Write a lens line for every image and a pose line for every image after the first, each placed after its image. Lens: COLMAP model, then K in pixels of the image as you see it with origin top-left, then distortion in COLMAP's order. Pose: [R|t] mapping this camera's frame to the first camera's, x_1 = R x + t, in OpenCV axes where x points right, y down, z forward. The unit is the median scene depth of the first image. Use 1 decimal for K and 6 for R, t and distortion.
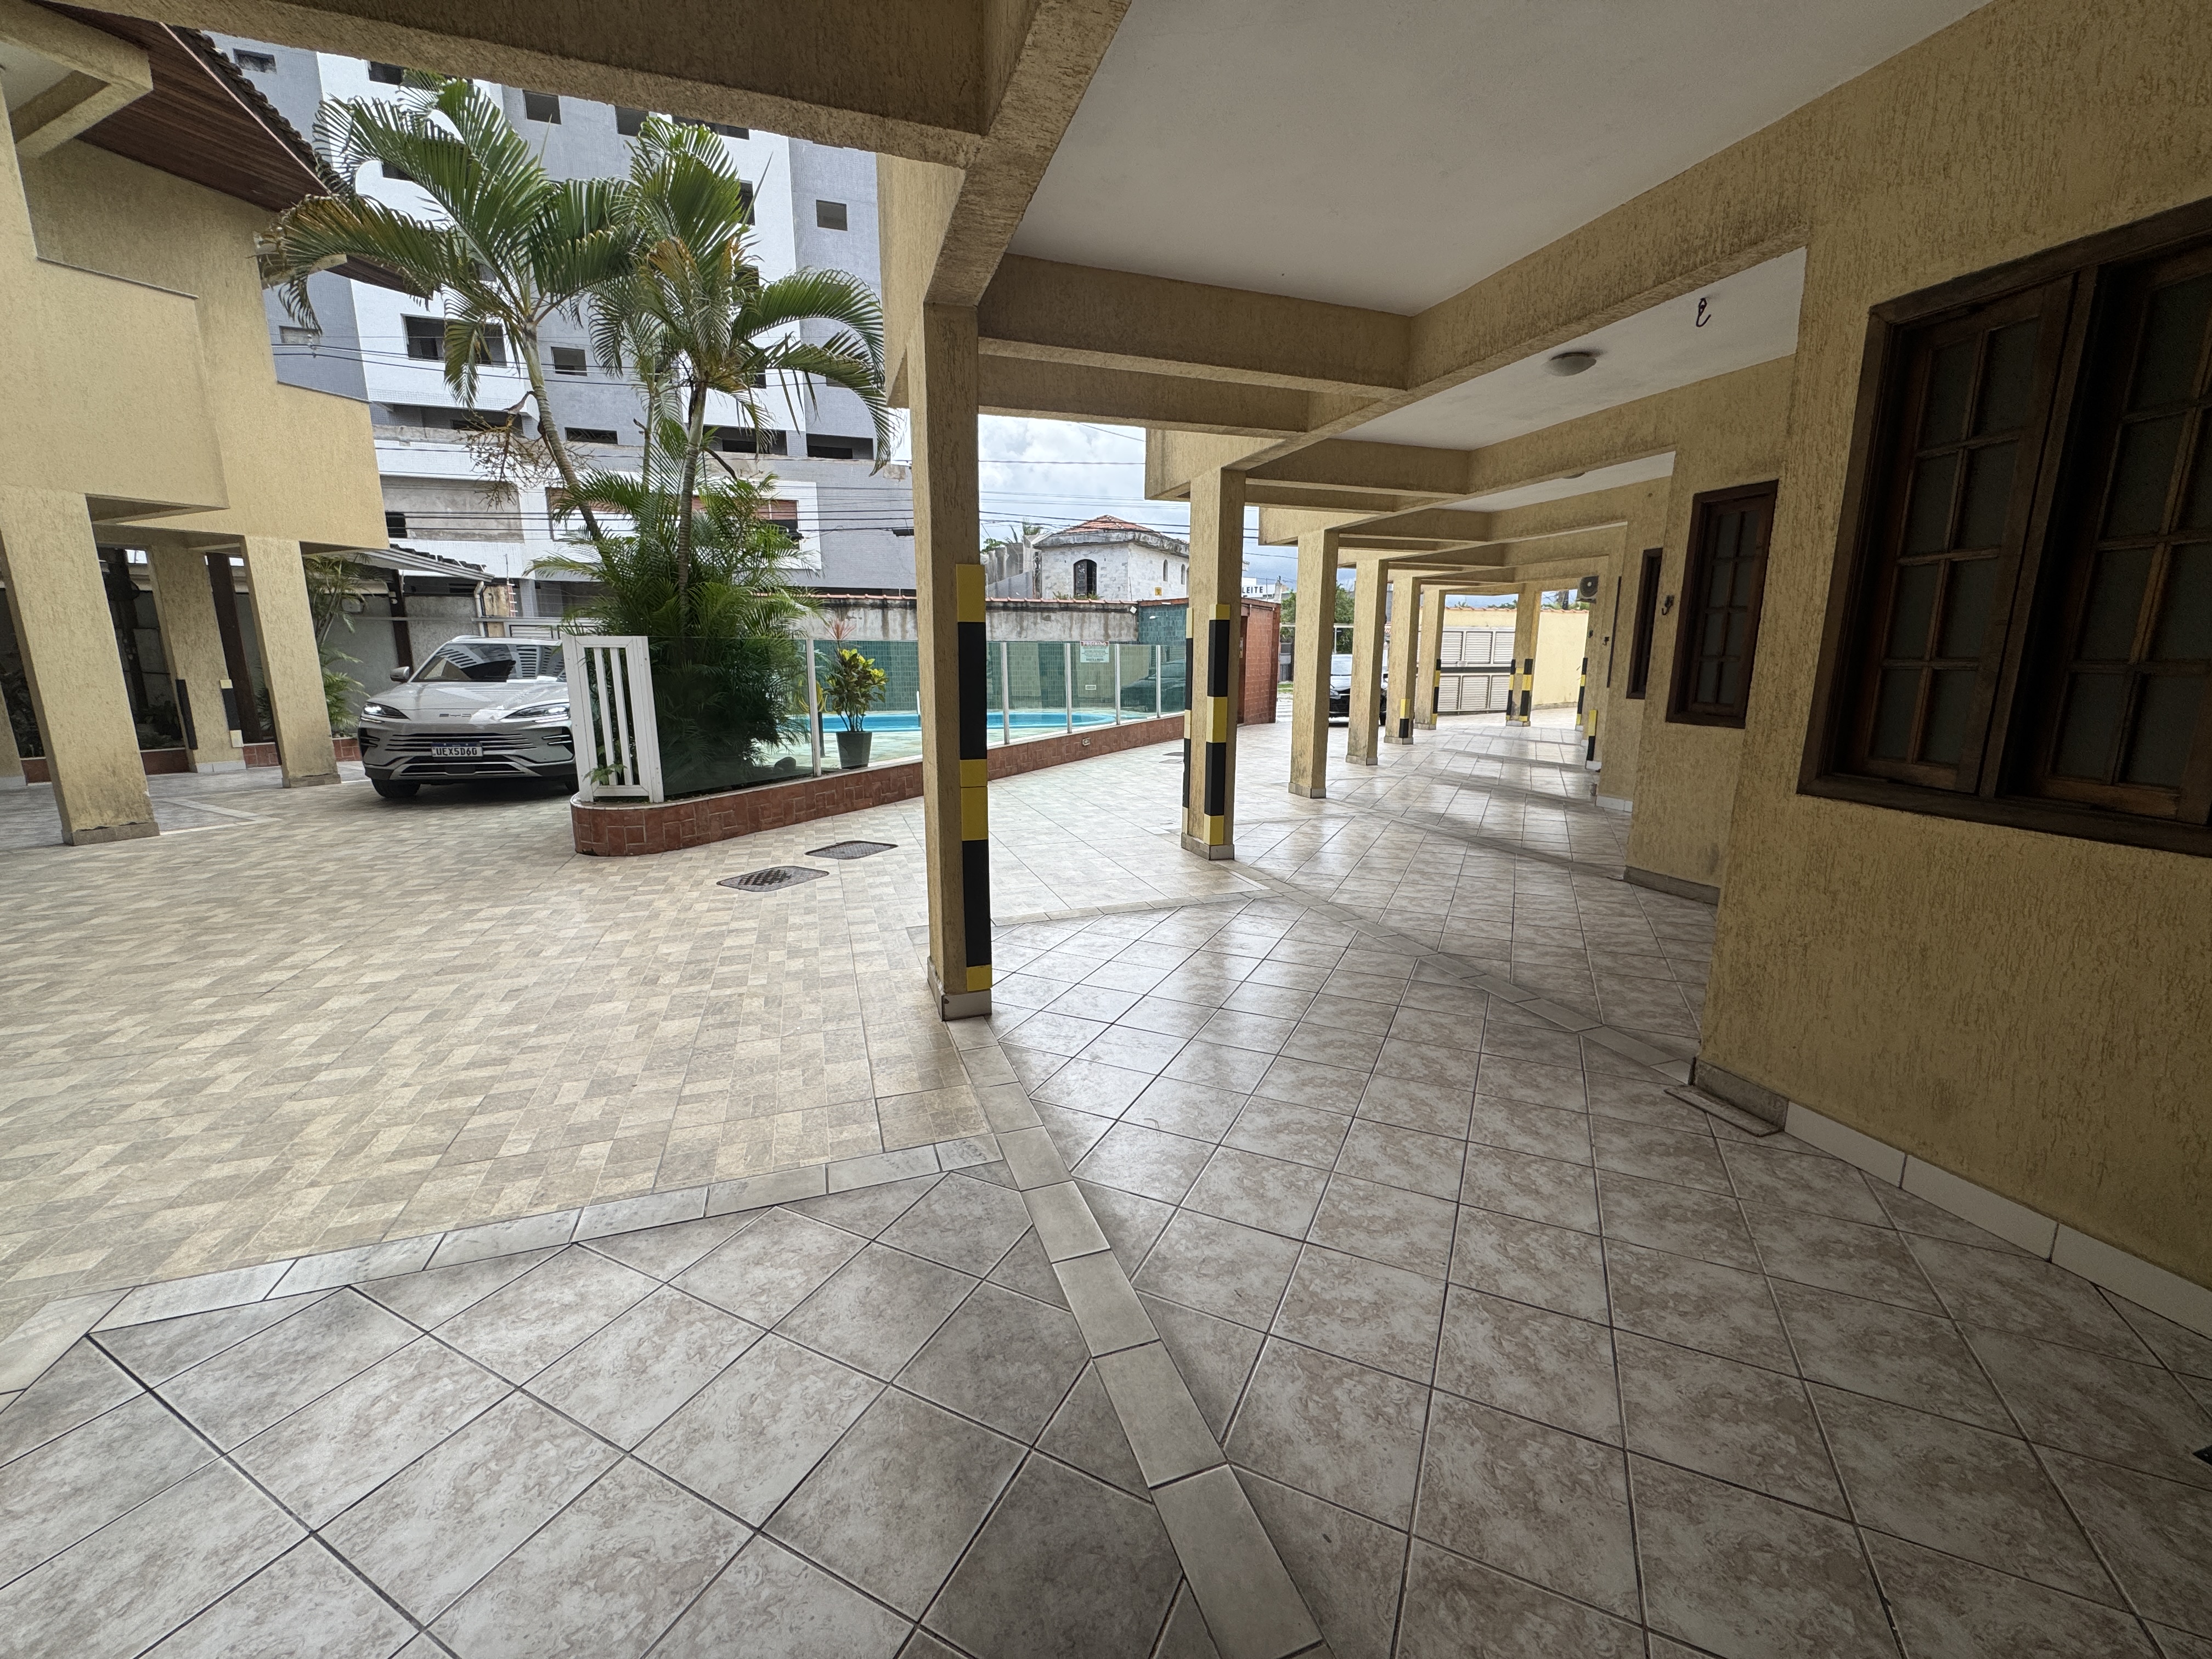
lens RADIAL K [[879.0, 0, 1106.9], [0, 879.0, 830.2], [0, 0, 1]] dist [-0.005728, 0.001054]
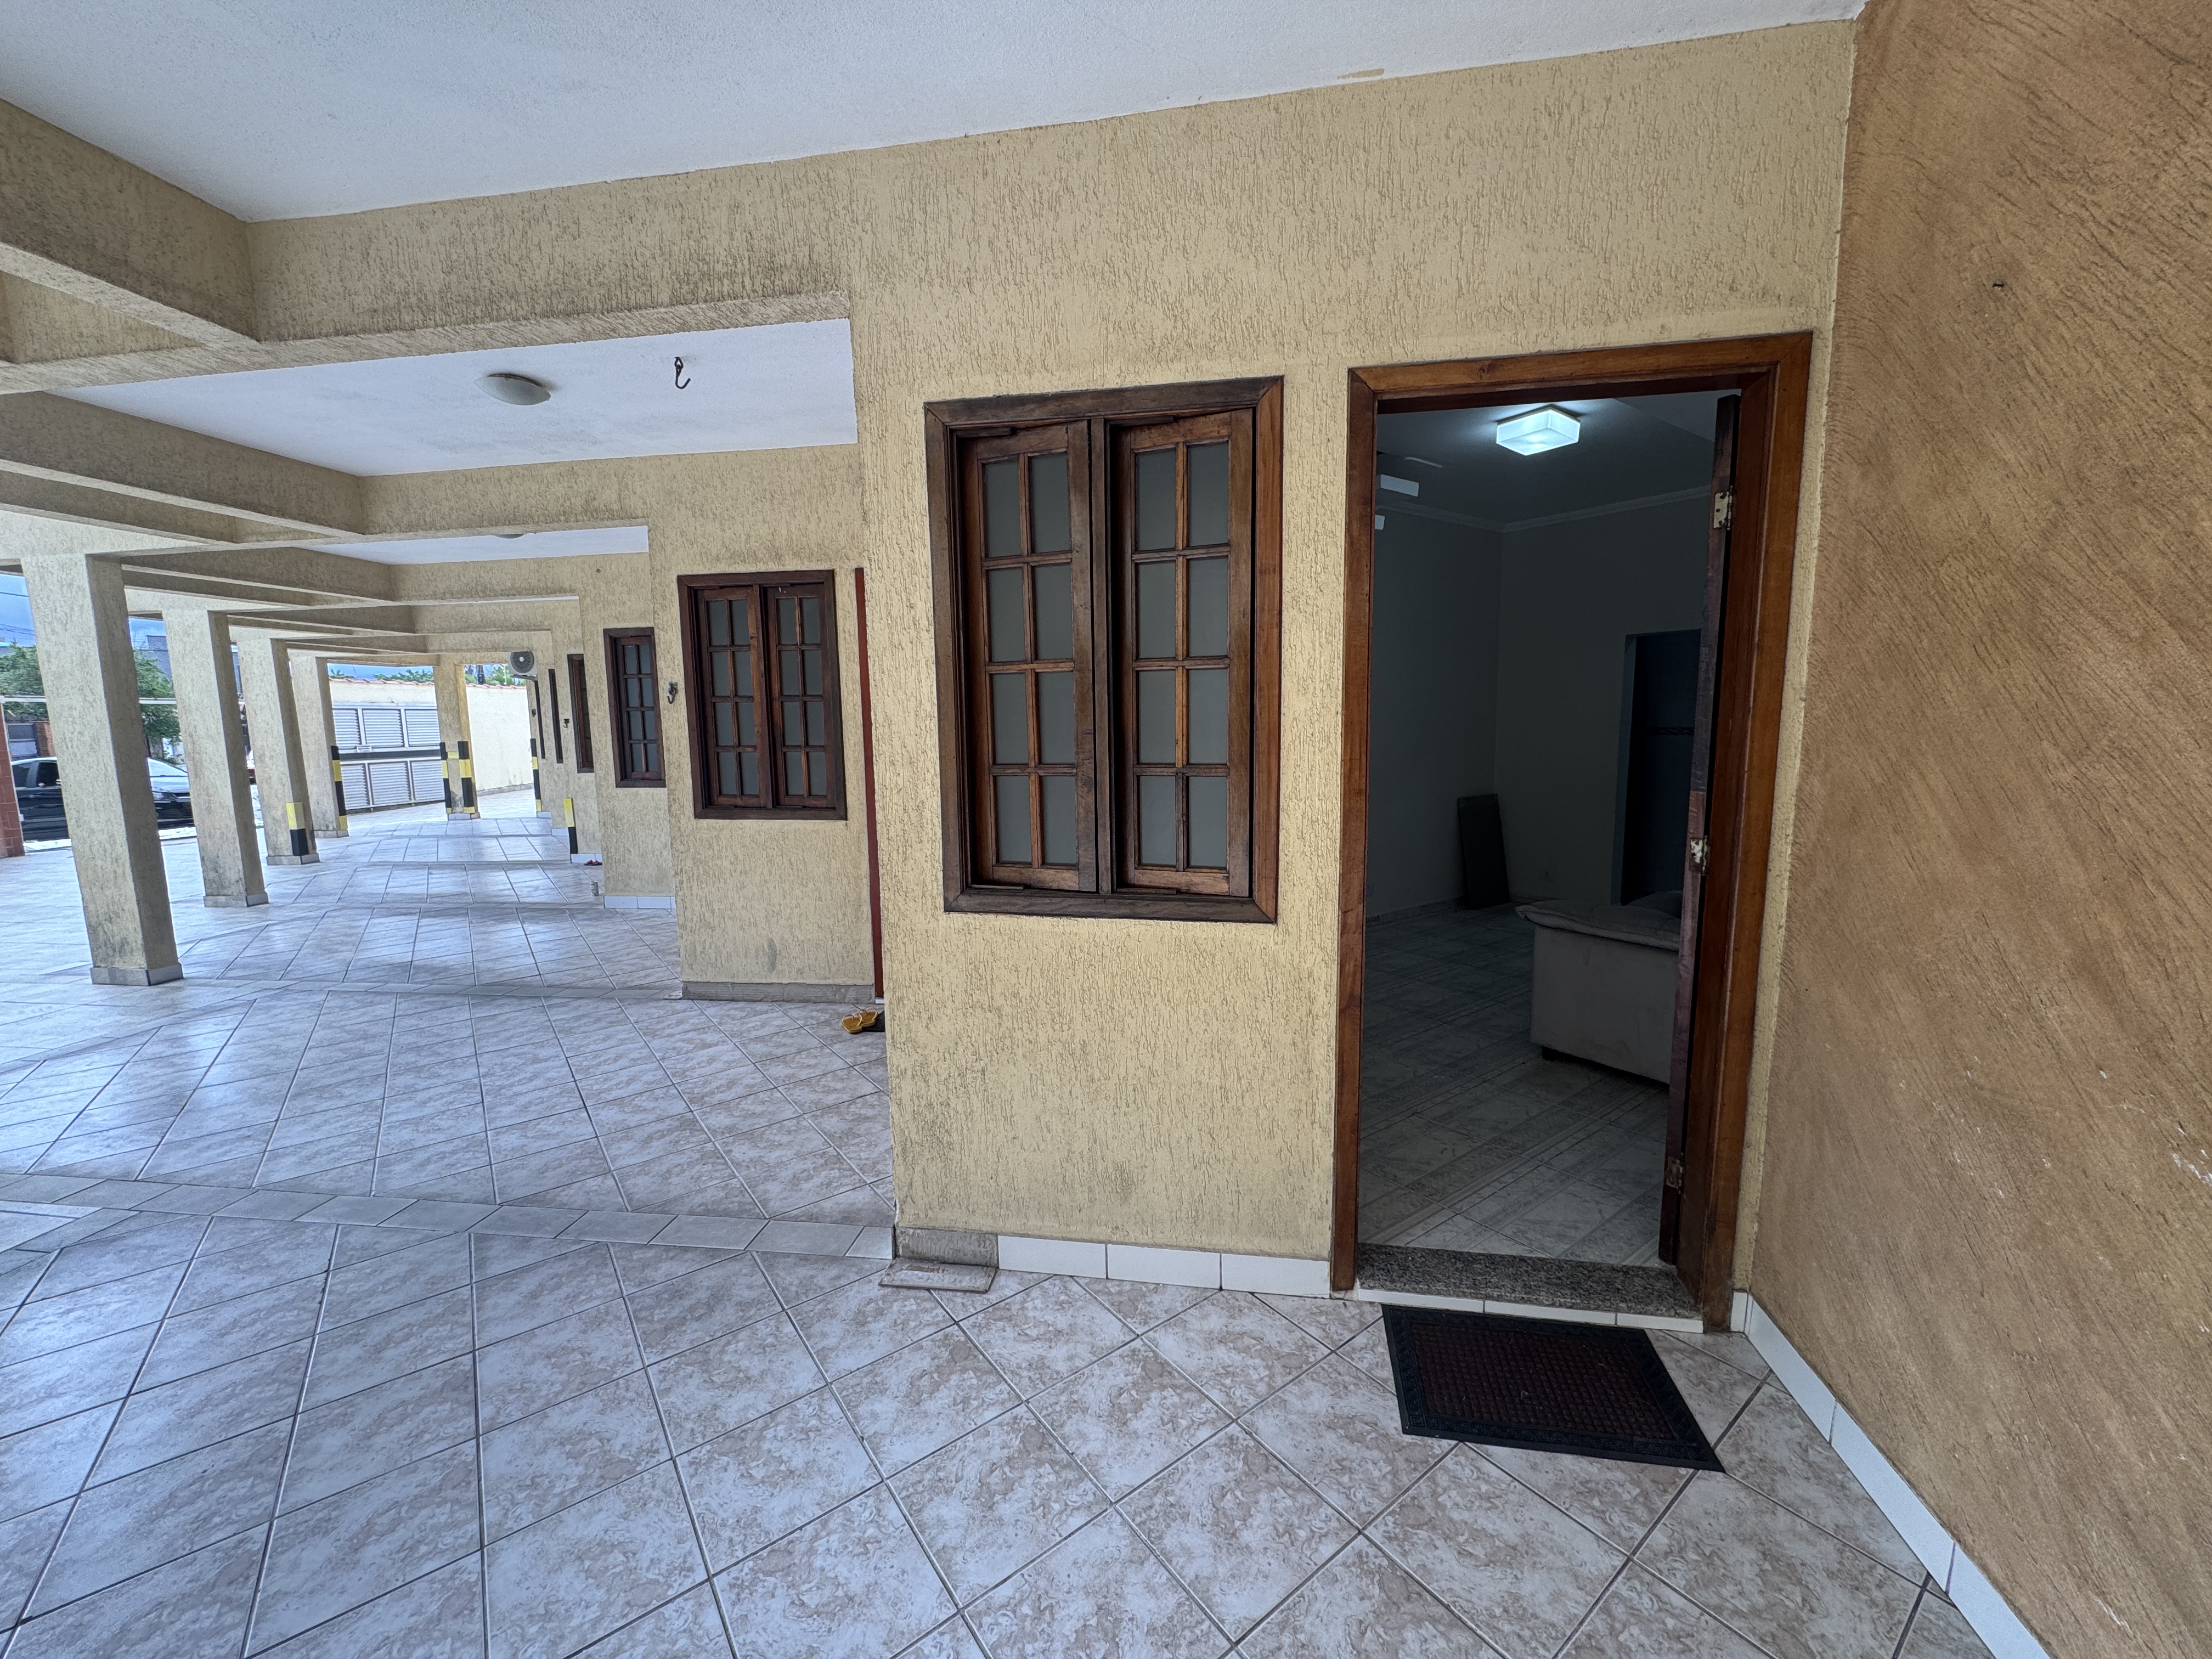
lens RADIAL K [[879.0, 0, 1106.9], [0, 879.0, 830.2], [0, 0, 1]] dist [-0.005728, 0.001054]
pose [[0.463944, -0.119181, 0.877811, 0.035126], [0.190211, 0.981199, 0.032687, -0.063655], [-0.865203, 0.151805, 0.477891, 0.205539]]
